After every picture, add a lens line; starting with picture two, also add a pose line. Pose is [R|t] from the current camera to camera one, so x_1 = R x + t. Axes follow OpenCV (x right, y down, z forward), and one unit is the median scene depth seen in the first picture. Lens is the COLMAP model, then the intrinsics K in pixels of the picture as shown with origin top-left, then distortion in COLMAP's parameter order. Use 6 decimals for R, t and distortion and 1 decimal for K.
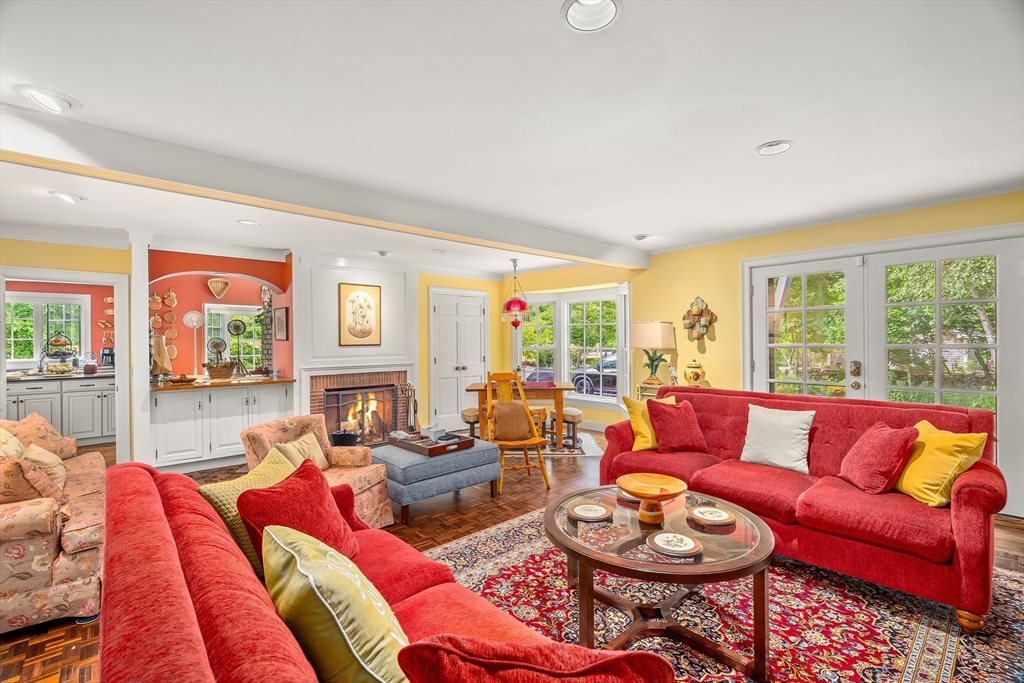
lens RADIAL K [[464.5, 0, 509.6], [0, 464.5, 338.1], [0, 0, 1]] dist [-0.001654, 0.001279]
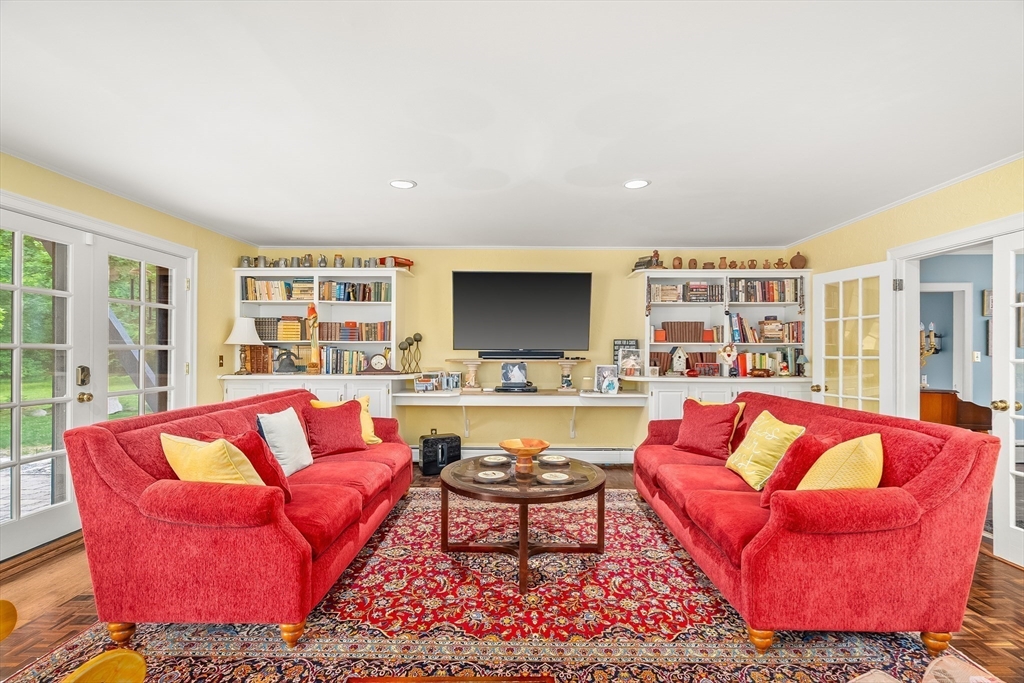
lens RADIAL K [[469.5, 0, 512.9], [0, 469.5, 354.9], [0, 0, 1]] dist [-0.001531, 0.000185]
pose [[-0.739620, 0.001587, 0.673023, -0.243164], [-0.001116, 0.999993, -0.003585, 0.025178], [-0.673024, -0.003403, -0.739613, 0.850026]]
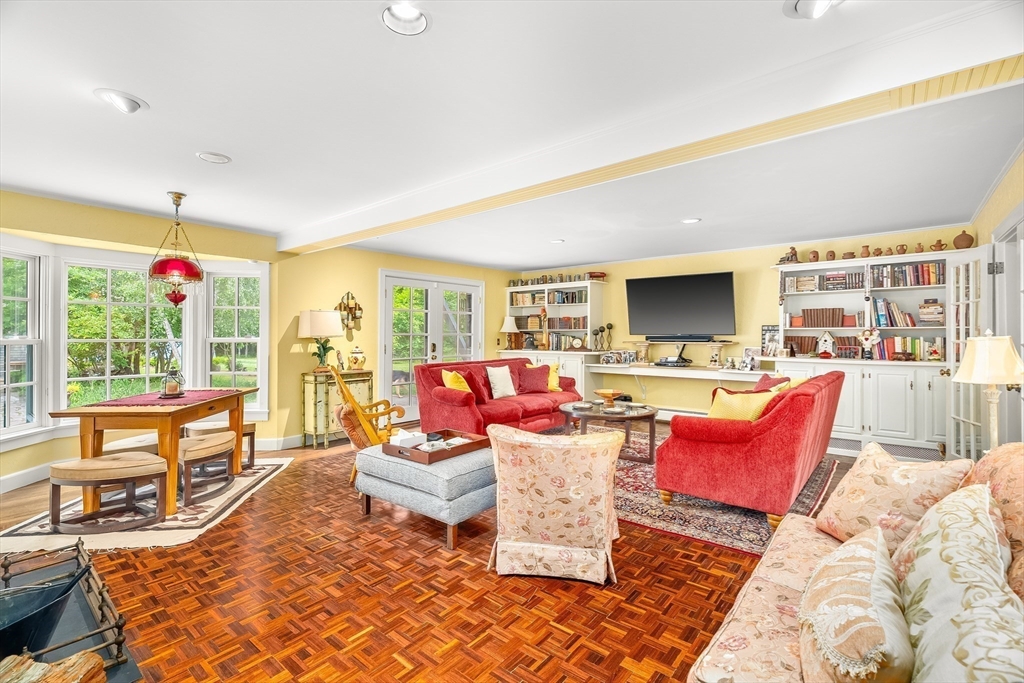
lens RADIAL K [[464.5, 0, 509.6], [0, 464.5, 338.1], [0, 0, 1]] dist [-0.001654, 0.001279]
pose [[-0.150945, 0.001710, 0.988541, -0.773376], [-0.004398, 0.999987, -0.002401, 0.025596], [-0.988532, -0.004710, -0.150936, 0.760335]]
